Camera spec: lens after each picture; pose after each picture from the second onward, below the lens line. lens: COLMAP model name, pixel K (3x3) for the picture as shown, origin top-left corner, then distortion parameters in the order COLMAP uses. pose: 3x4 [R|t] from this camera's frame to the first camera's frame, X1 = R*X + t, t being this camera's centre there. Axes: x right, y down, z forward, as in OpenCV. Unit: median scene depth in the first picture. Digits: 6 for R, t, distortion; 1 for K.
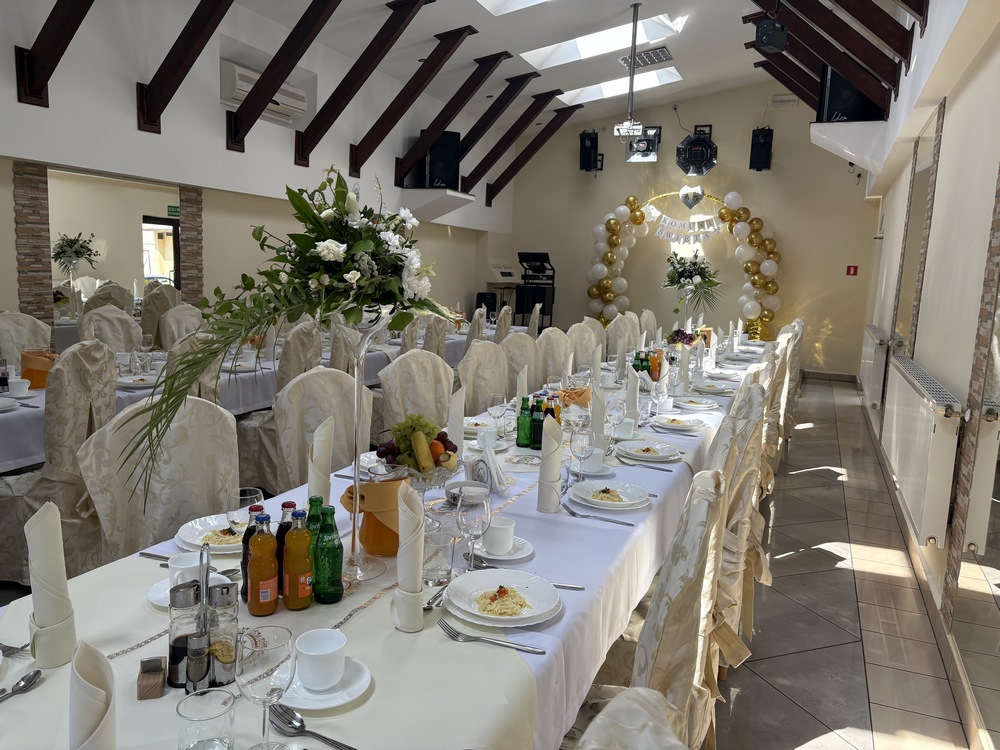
lens RADIAL K [[745.5, 0, 501.3], [0, 745.5, 377.2], [0, 0, 1]] dist [0.029725, -0.014621]
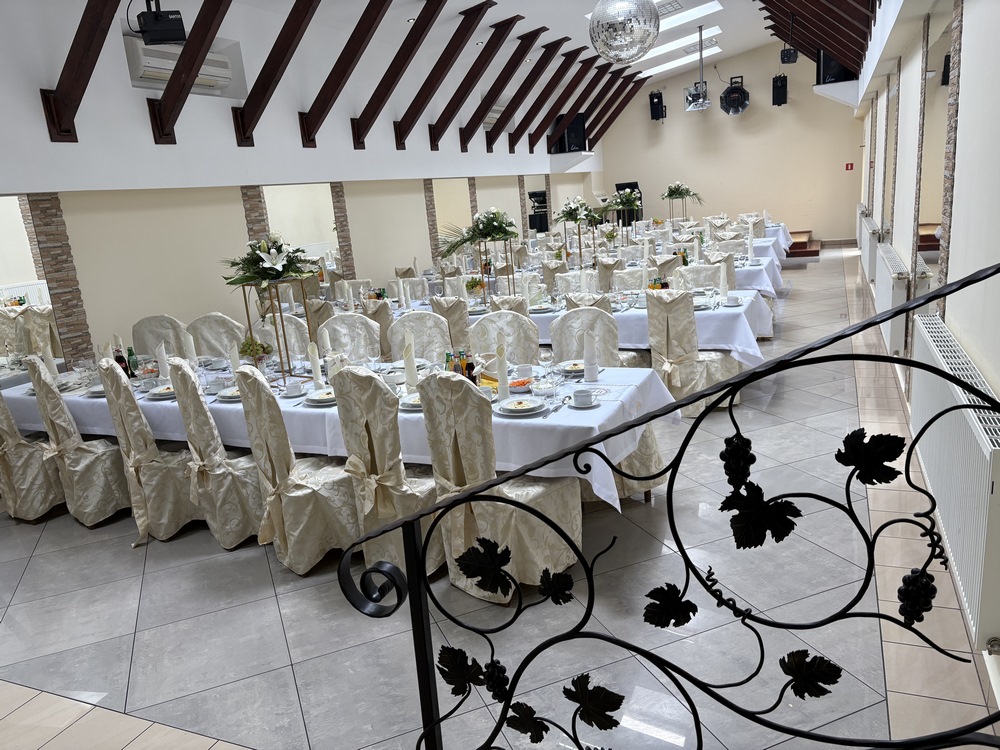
lens RADIAL K [[746.8, 0, 500.6], [0, 746.8, 380.2], [0, 0, 1]] dist [0.025077, -0.007320]
pose [[0.991824, -0.122975, -0.034087, -0.242316], [0.125783, 0.987151, 0.098546, 0.044734], [0.021530, -0.102028, 0.994549, -0.601582]]
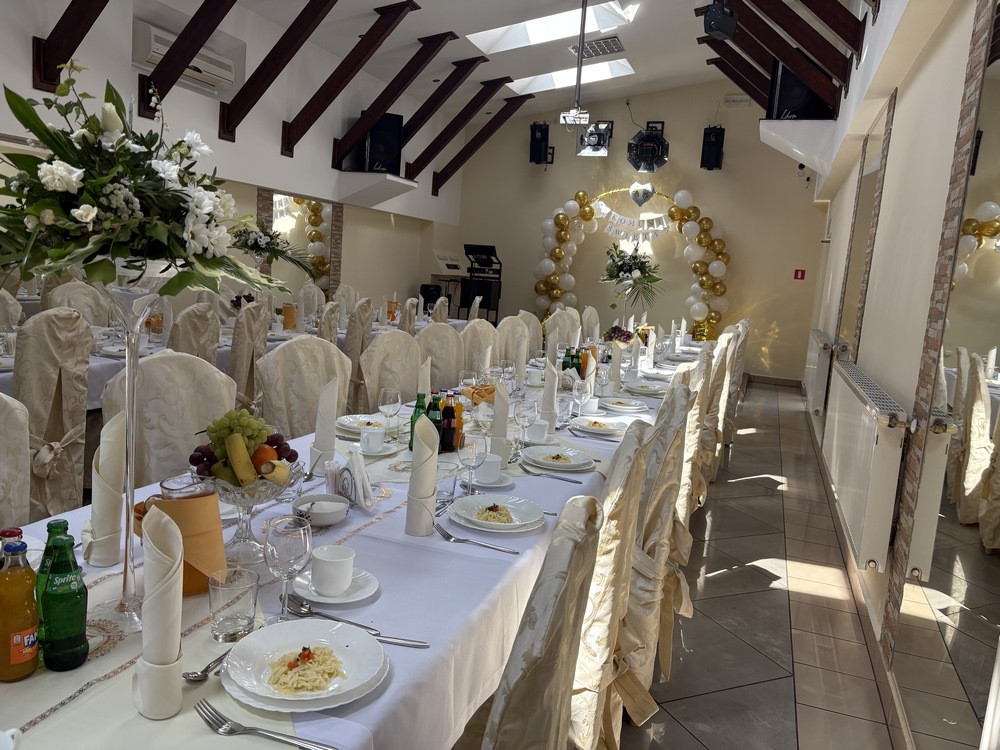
lens RADIAL K [[746.0, 0, 498.5], [0, 746.0, 367.4], [0, 0, 1]] dist [0.027282, -0.004745]
pose [[0.998119, 0.027396, 0.054853, 0.023460], [-0.026877, 0.999587, -0.010179, 0.001036], [-0.055110, 0.008686, 0.998443, 0.041331]]
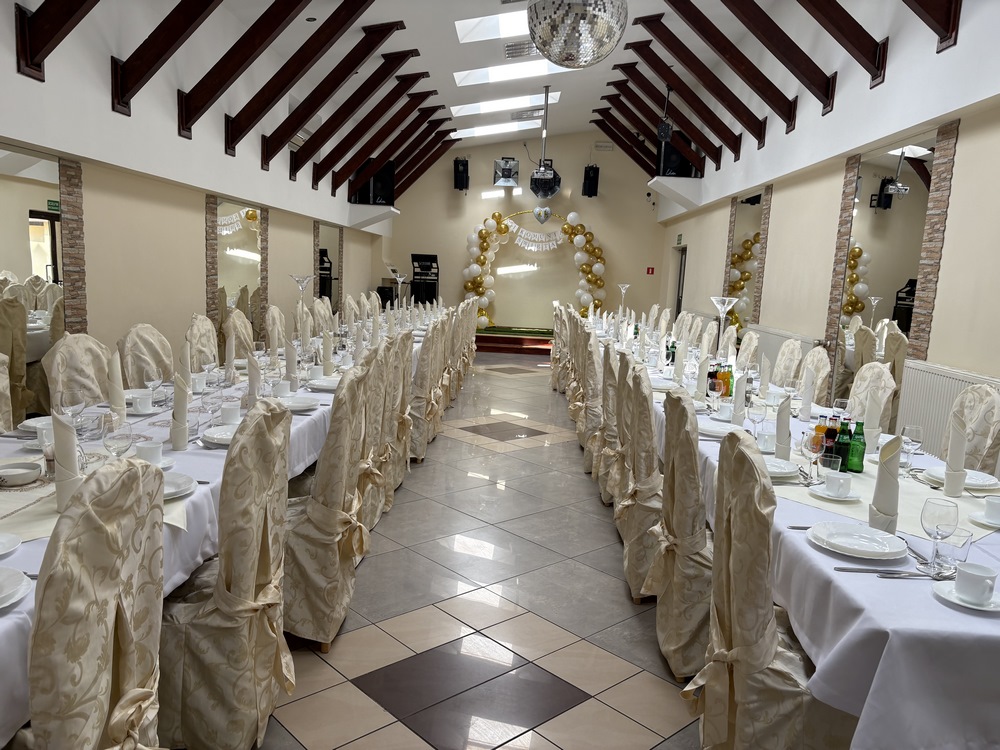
lens RADIAL K [[743.9, 0, 497.1], [0, 743.9, 382.7], [0, 0, 1]] dist [0.038545, -0.030091]
pose [[0.934045, -0.046215, 0.354153, -0.361170], [0.039075, 0.998864, 0.027289, 0.020697], [-0.355012, -0.011650, 0.934789, -0.251142]]
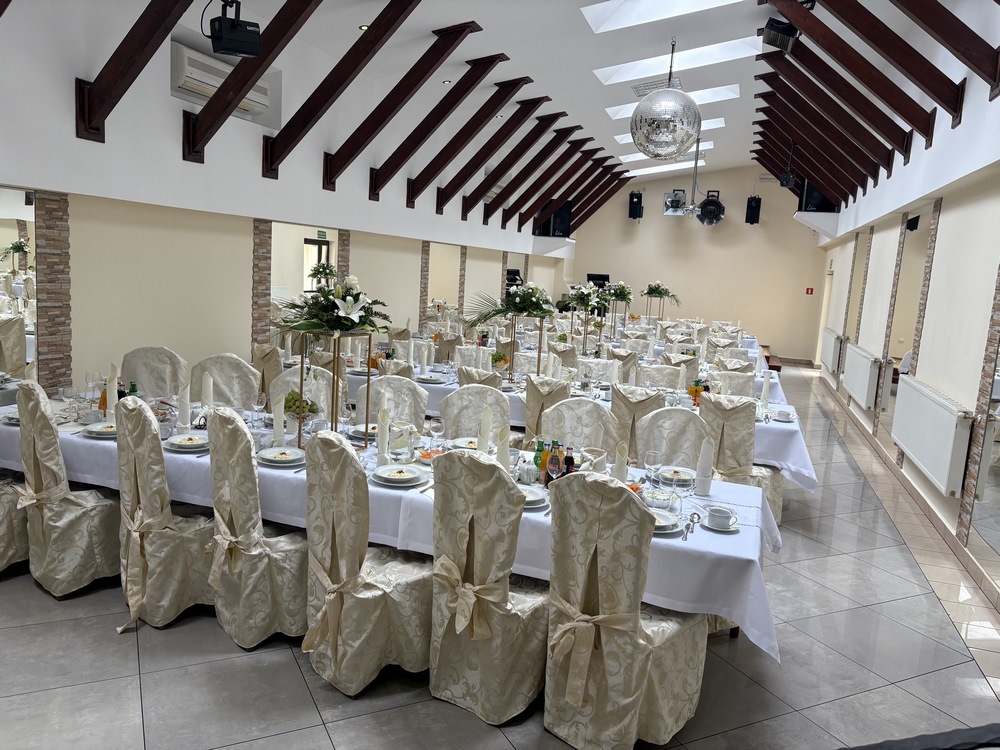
lens RADIAL K [[743.1, 0, 496.1], [0, 743.1, 374.8], [0, 0, 1]] dist [0.048145, -0.044790]
pose [[0.996634, 0.009020, 0.081478, -0.339162], [-0.009359, 0.999949, 0.003781, 0.032850], [-0.081440, -0.004531, 0.996668, -0.543370]]
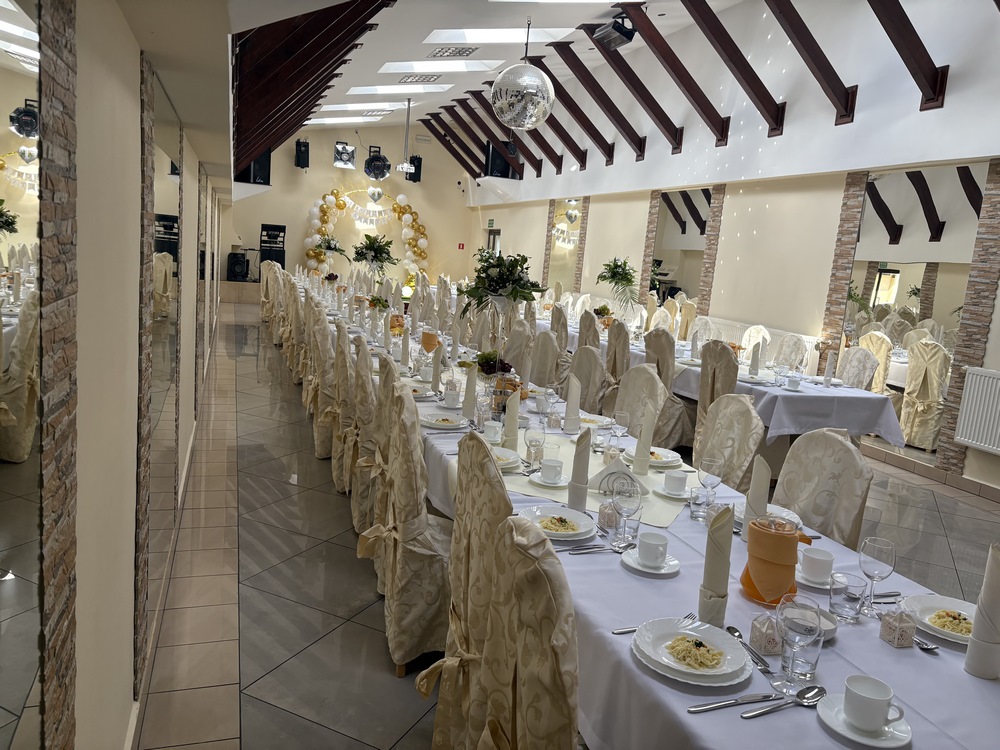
lens RADIAL K [[746.1, 0, 501.5], [0, 746.1, 372.3], [0, 0, 1]] dist [0.028993, -0.018522]
pose [[0.735269, -0.085612, 0.672347, -0.746275], [0.042248, 0.995851, 0.080602, 0.013867], [-0.676458, -0.030859, 0.735835, -0.390683]]
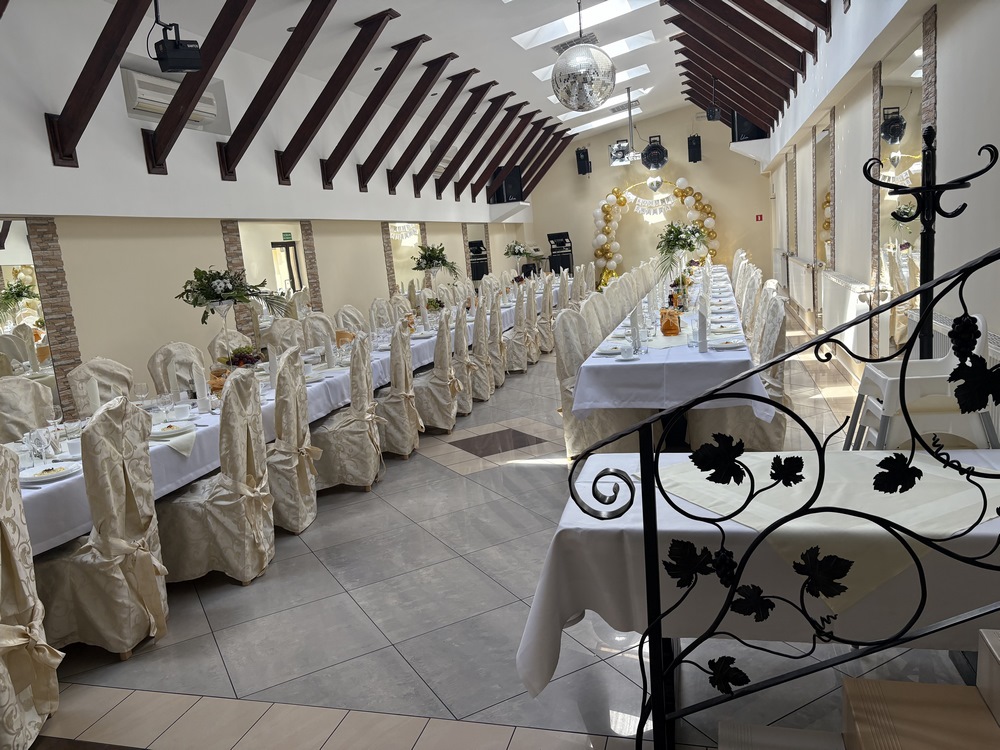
lens RADIAL K [[745.5, 0, 501.3], [0, 745.5, 377.2], [0, 0, 1]] dist [0.029725, -0.014621]
pose [[0.983892, -0.148942, 0.098859, -0.326352], [0.146183, 0.988651, 0.034629, 0.066520], [-0.102895, -0.019620, 0.994499, -0.622375]]
